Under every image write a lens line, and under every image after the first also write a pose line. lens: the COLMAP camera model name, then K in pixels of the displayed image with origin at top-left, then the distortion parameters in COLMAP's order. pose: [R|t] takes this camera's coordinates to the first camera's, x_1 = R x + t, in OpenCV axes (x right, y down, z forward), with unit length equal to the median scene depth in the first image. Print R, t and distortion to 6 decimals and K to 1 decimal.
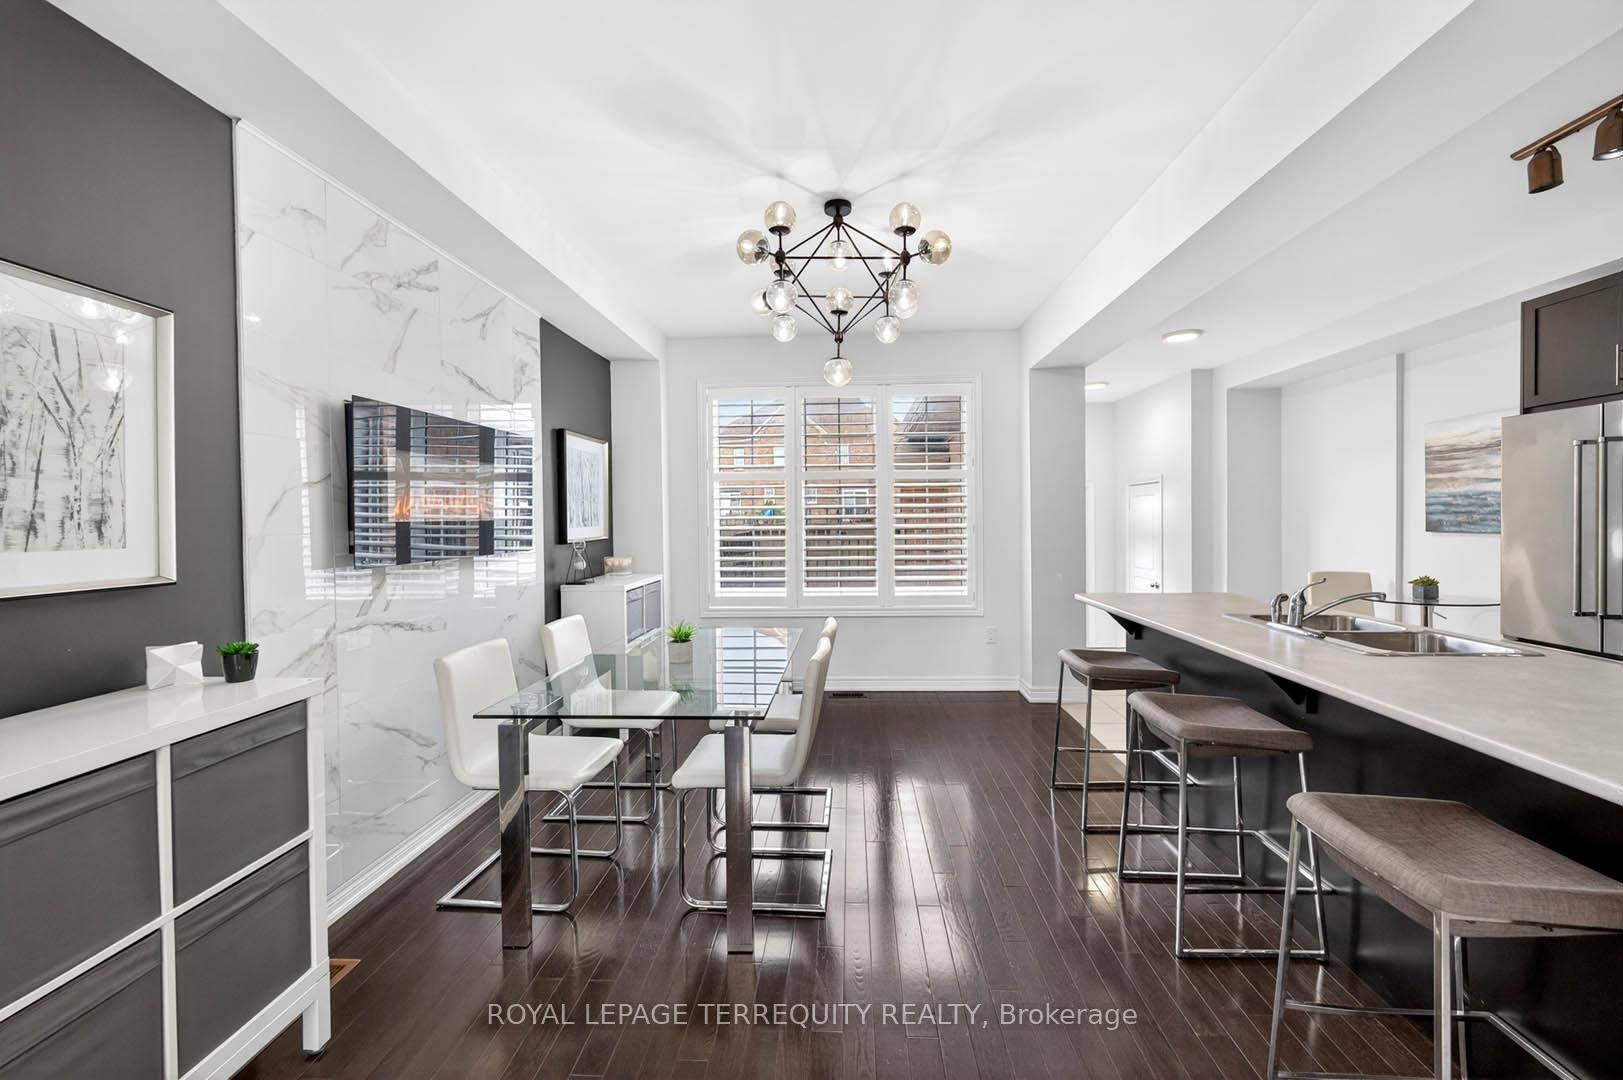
lens RADIAL K [[659.6, 0, 825.9], [0, 659.6, 524.9], [0, 0, 1]] dist [0.002573, -0.000015]
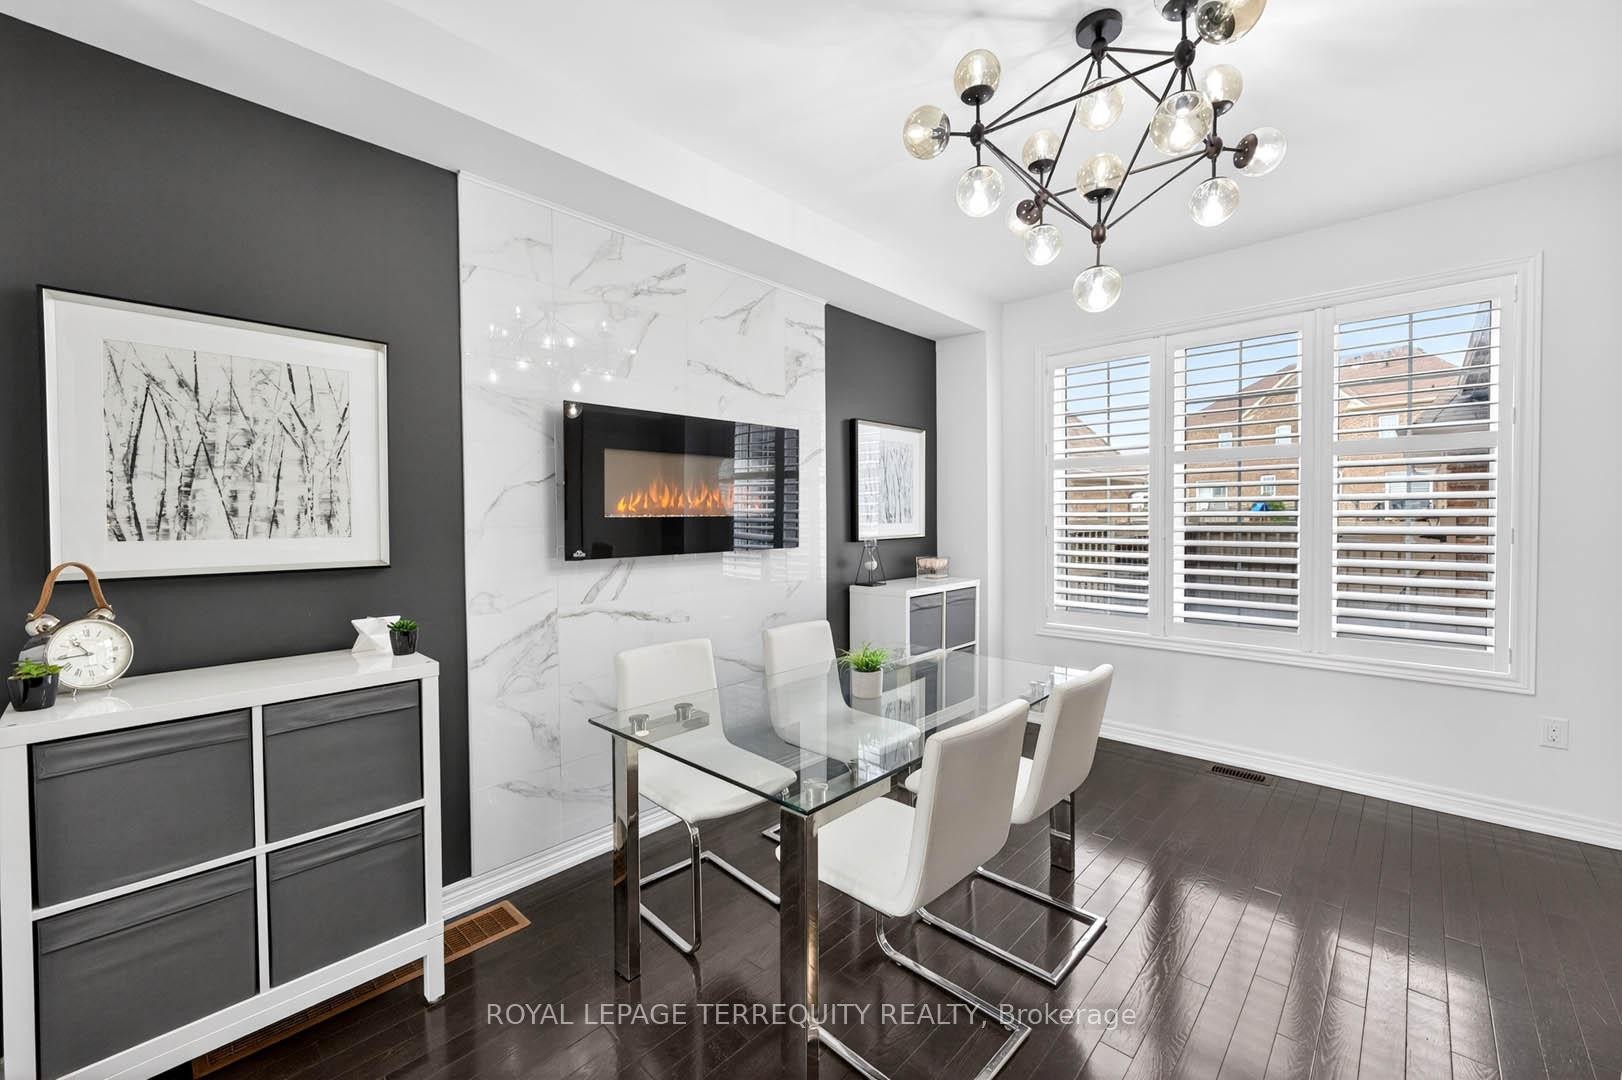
lens RADIAL K [[659.2, 0, 817.1], [0, 659.2, 526.9], [0, 0, 1]] dist [0.002573, -0.000015]
pose [[0.759147, 0.018645, -0.650652, 0.268957], [-0.011652, 0.999819, 0.015054, -0.008291], [0.650815, -0.003847, 0.759226, 0.387142]]
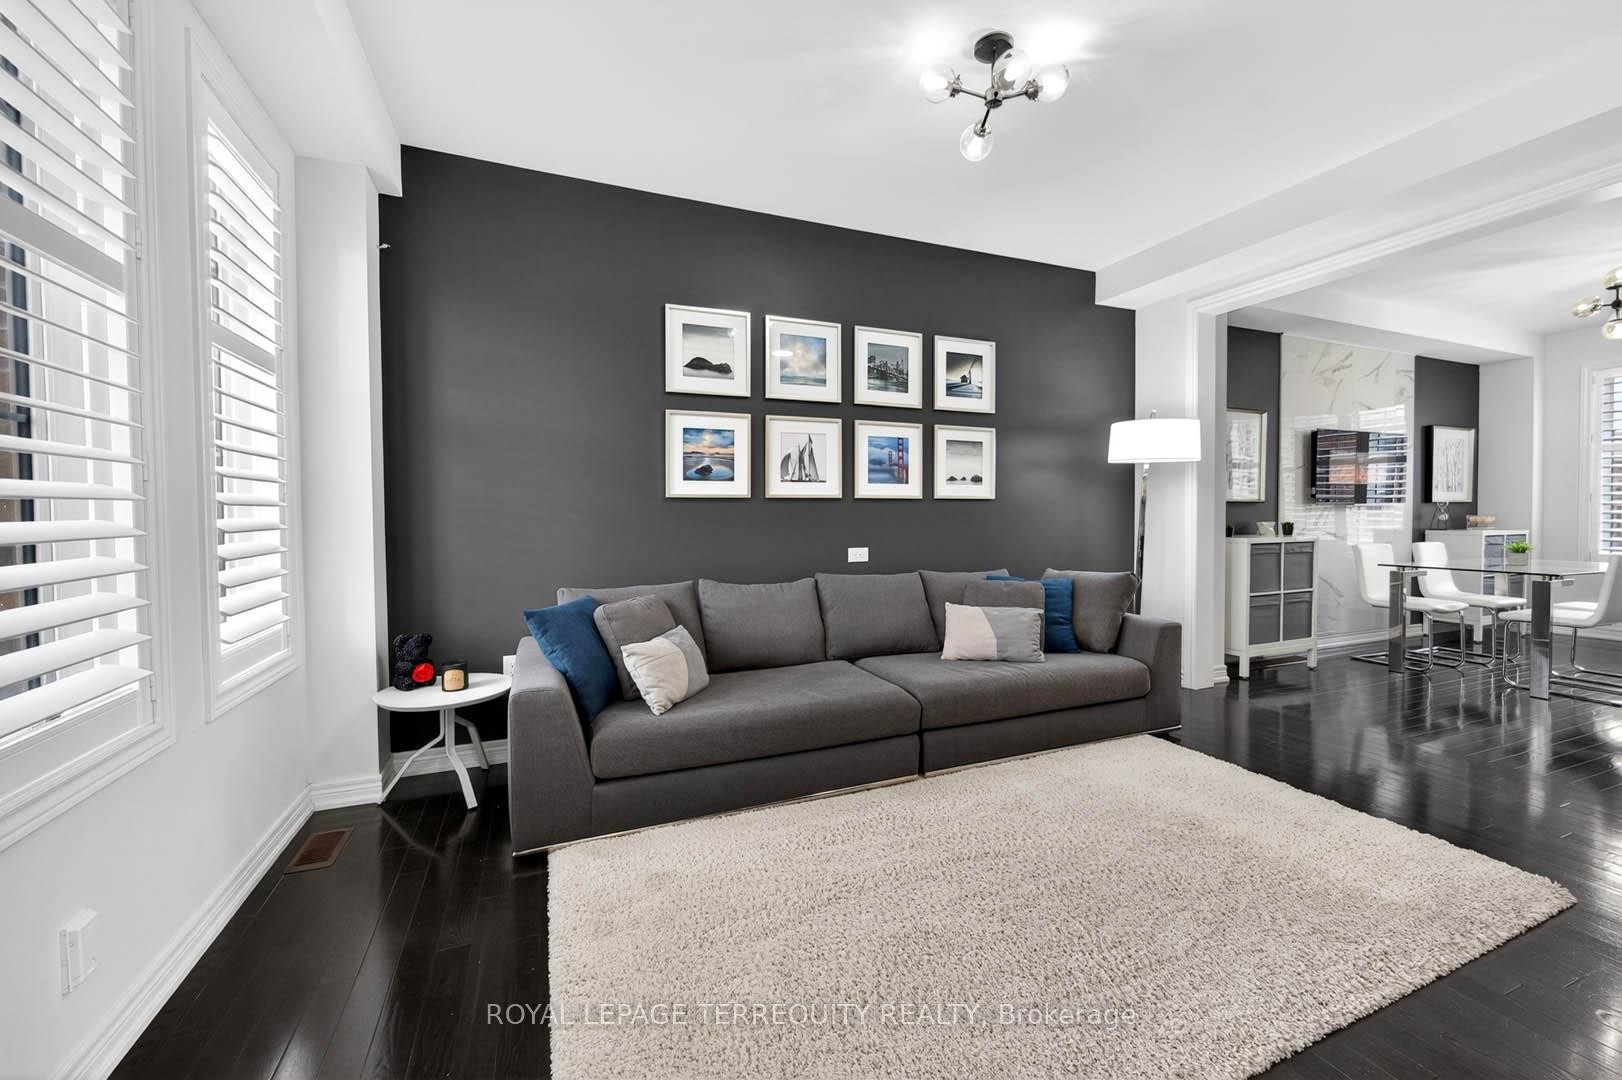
lens RADIAL K [[659.2, 0, 815.1], [0, 659.2, 530.4], [0, 0, 1]] dist [0.002573, -0.000015]
pose [[0.430538, 0.030341, -0.902063, 0.549615], [-0.010892, 0.999537, 0.028421, 0.100092], [0.902507, -0.002411, 0.430669, -1.390970]]
